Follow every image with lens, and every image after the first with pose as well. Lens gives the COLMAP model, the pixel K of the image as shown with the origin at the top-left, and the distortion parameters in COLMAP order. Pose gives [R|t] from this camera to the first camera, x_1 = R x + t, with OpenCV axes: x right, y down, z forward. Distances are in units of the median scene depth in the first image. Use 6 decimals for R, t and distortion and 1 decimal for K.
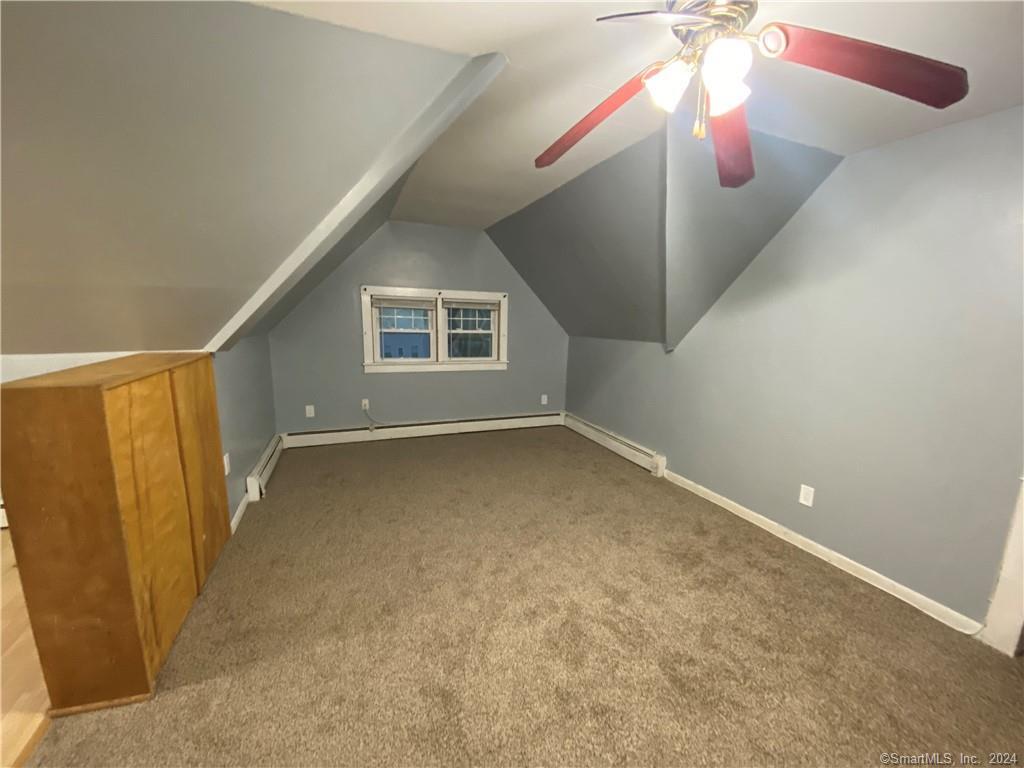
lens RADIAL K [[414.7, 0, 507.7], [0, 414.7, 384.8], [0, 0, 1]] dist [0.038700, -0.030864]
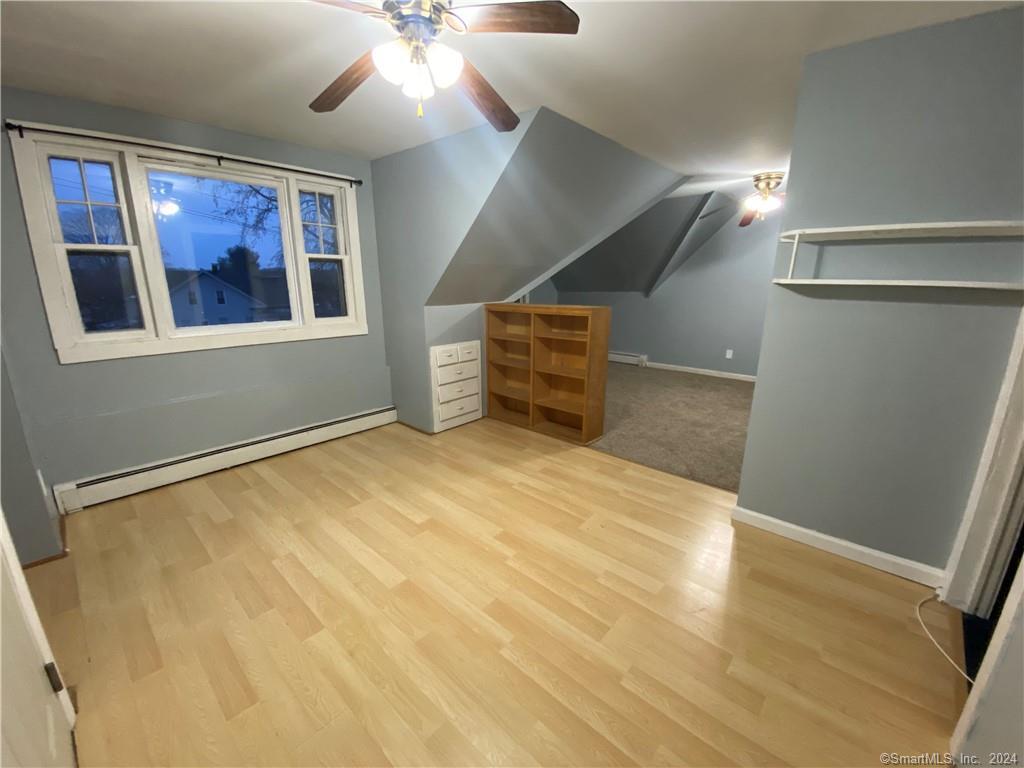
lens RADIAL K [[414.7, 0, 507.7], [0, 414.7, 384.8], [0, 0, 1]] dist [0.038700, -0.030864]
pose [[0.896700, -0.121119, 0.425745, -0.921405], [0.083044, 0.990789, 0.106961, 0.054928], [-0.434778, -0.060556, 0.898499, -0.367254]]
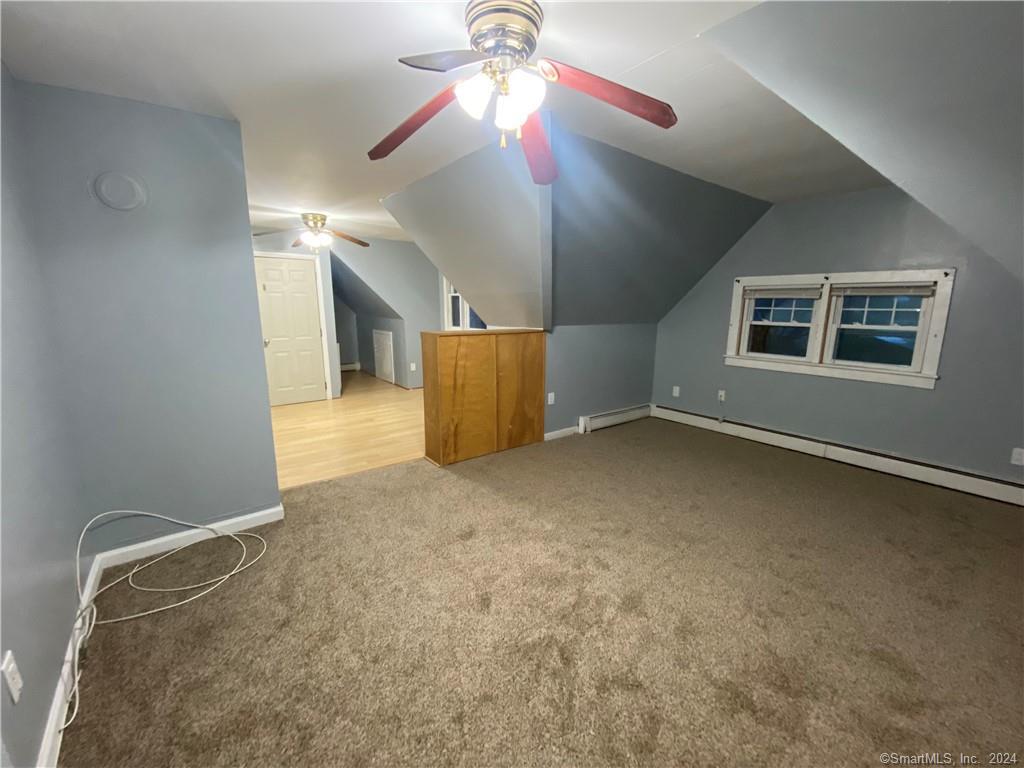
lens RADIAL K [[414.7, 0, 507.7], [0, 414.7, 384.8], [0, 0, 1]] dist [0.038700, -0.030864]
pose [[0.266743, 0.156965, -0.950900, 0.555018], [-0.155241, 0.980762, 0.118347, -0.021322], [0.951183, 0.116050, 0.285979, 0.242358]]
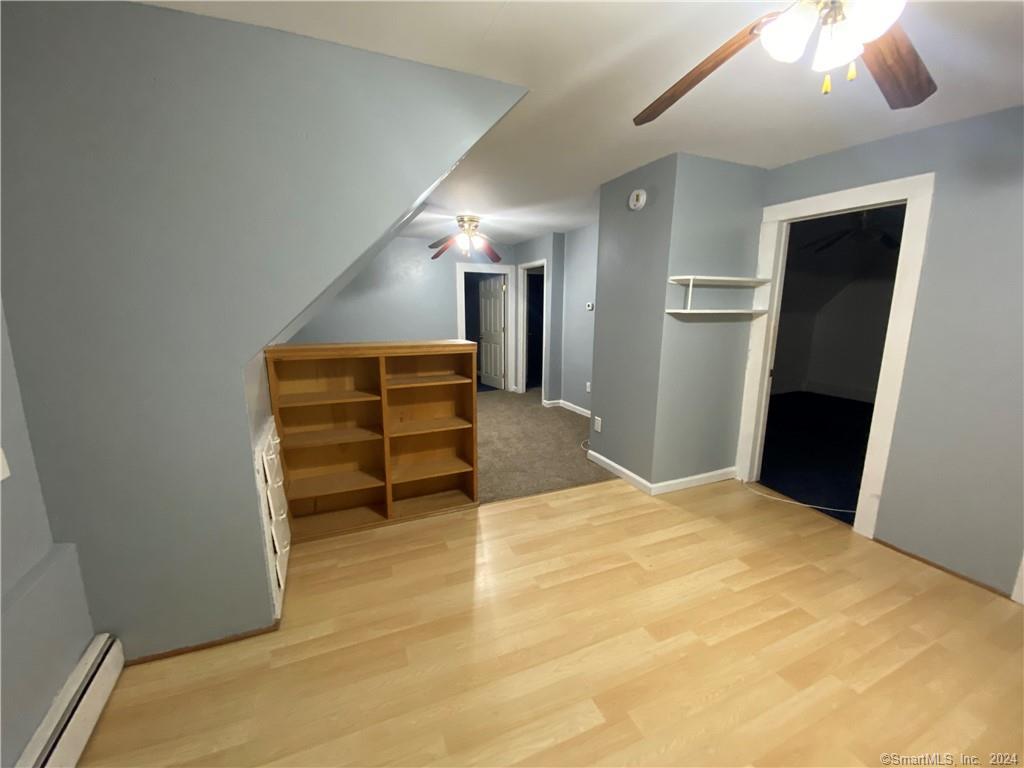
lens RADIAL K [[414.7, 0, 507.7], [0, 414.7, 384.8], [0, 0, 1]] dist [0.038700, -0.030864]
pose [[-0.043223, -0.204321, 0.977949, -1.102741], [0.155270, 0.965596, 0.208603, -0.064618], [-0.986926, 0.160862, -0.010011, 0.293755]]
